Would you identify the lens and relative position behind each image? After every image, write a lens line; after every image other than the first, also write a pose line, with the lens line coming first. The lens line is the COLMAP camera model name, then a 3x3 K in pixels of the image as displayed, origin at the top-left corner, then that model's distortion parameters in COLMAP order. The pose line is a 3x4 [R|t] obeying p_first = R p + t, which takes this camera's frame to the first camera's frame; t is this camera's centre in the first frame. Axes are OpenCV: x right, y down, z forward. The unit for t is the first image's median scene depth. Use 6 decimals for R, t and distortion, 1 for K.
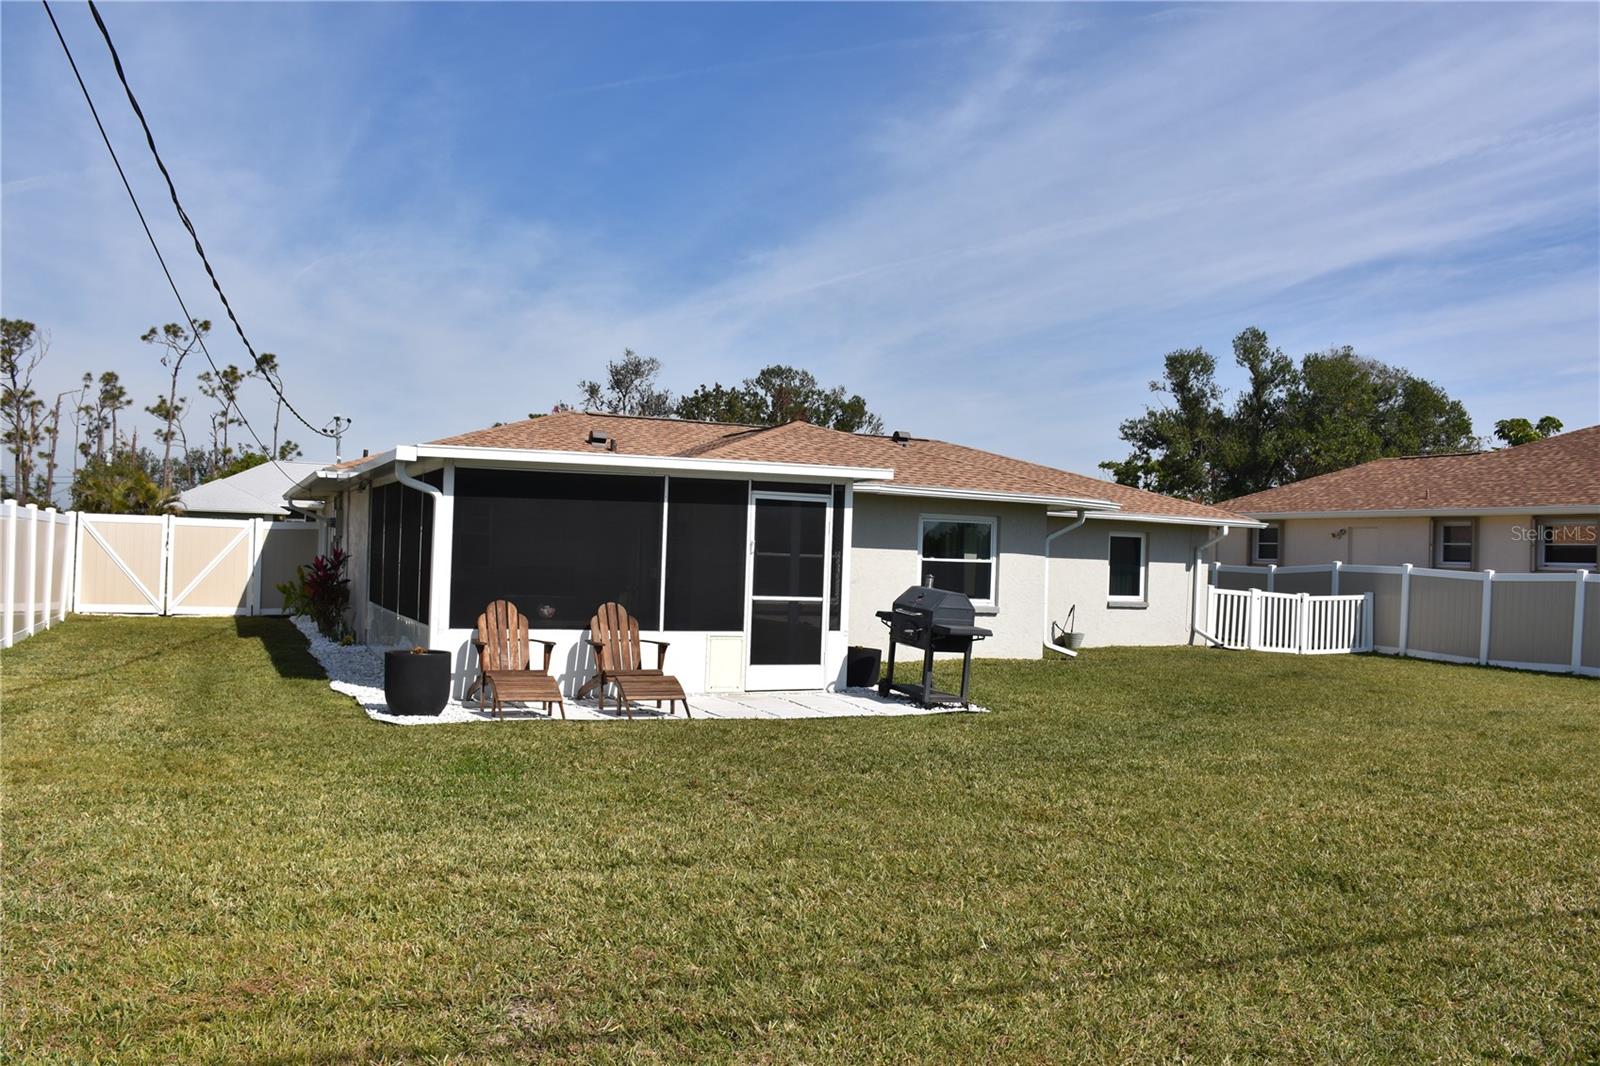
lens RADIAL K [[1248.1, 0, 800.0], [0, 1248.1, 533.0], [0, 0, 1]] dist [-0.148670, 0.102823]
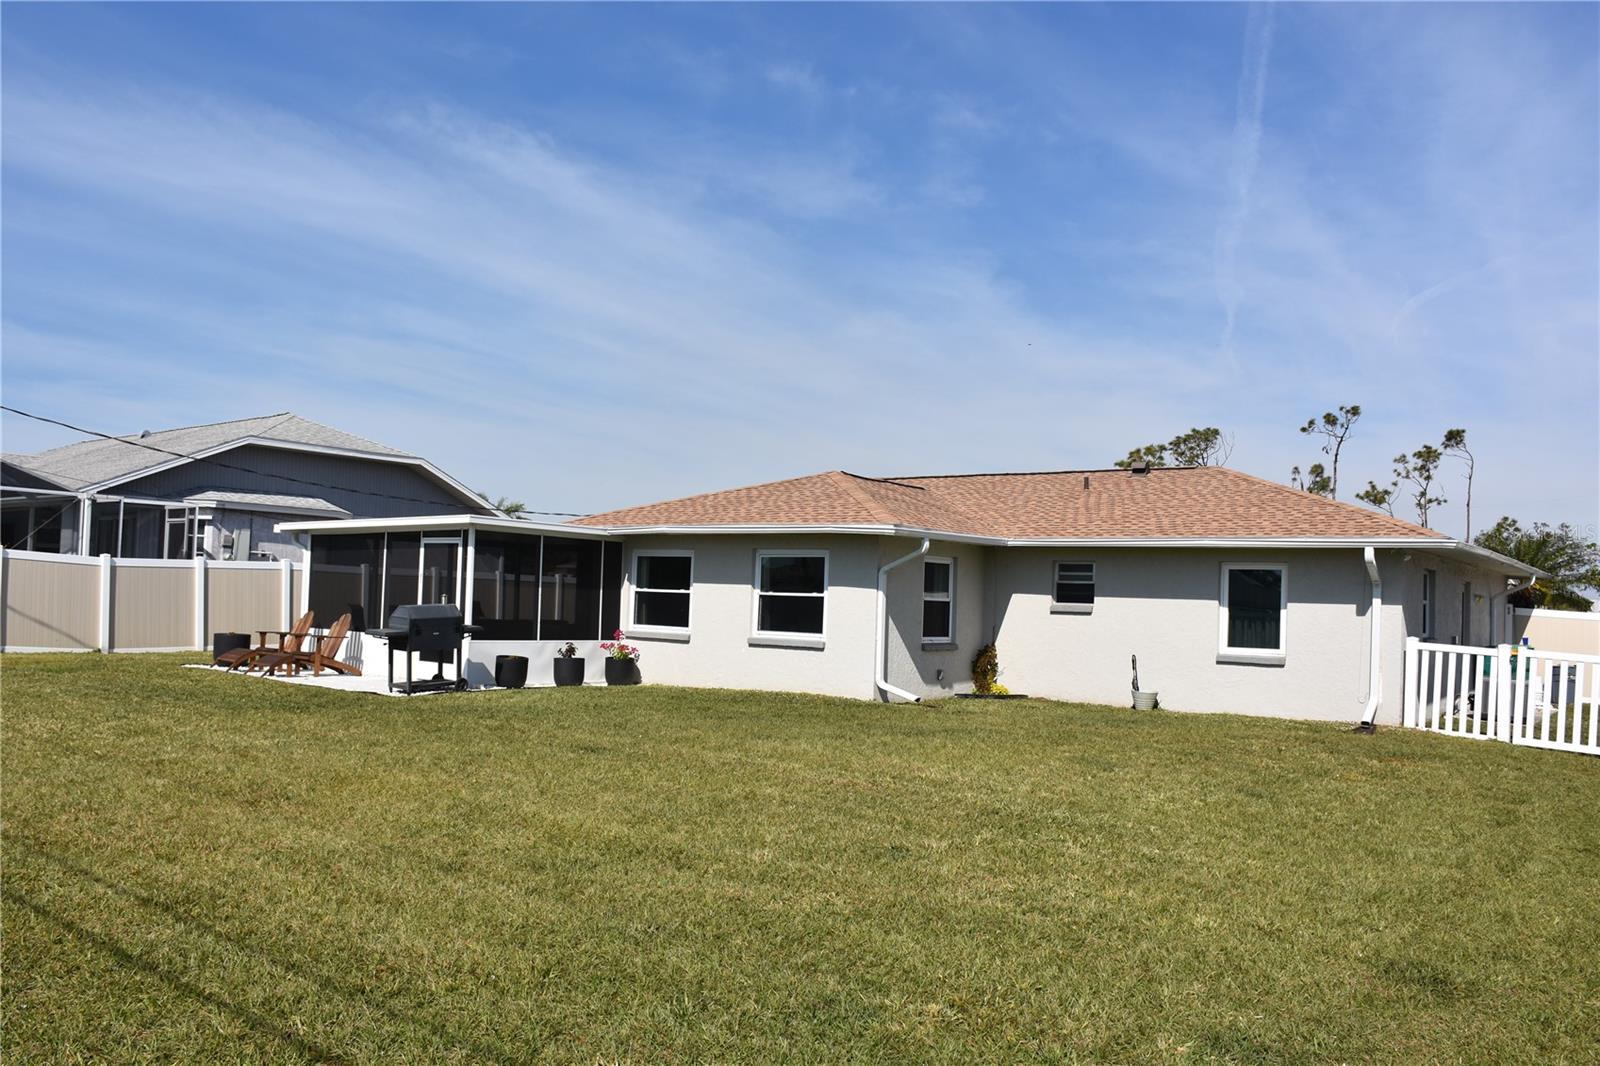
lens RADIAL K [[1248.1, 0, 800.0], [0, 1248.1, 533.0], [0, 0, 1]] dist [-0.148670, 0.102823]
pose [[0.486318, -0.064287, -0.871414, 0.750399], [0.000153, 0.997296, -0.073488, 0.034235], [0.873782, 0.035605, 0.485013, 0.384173]]
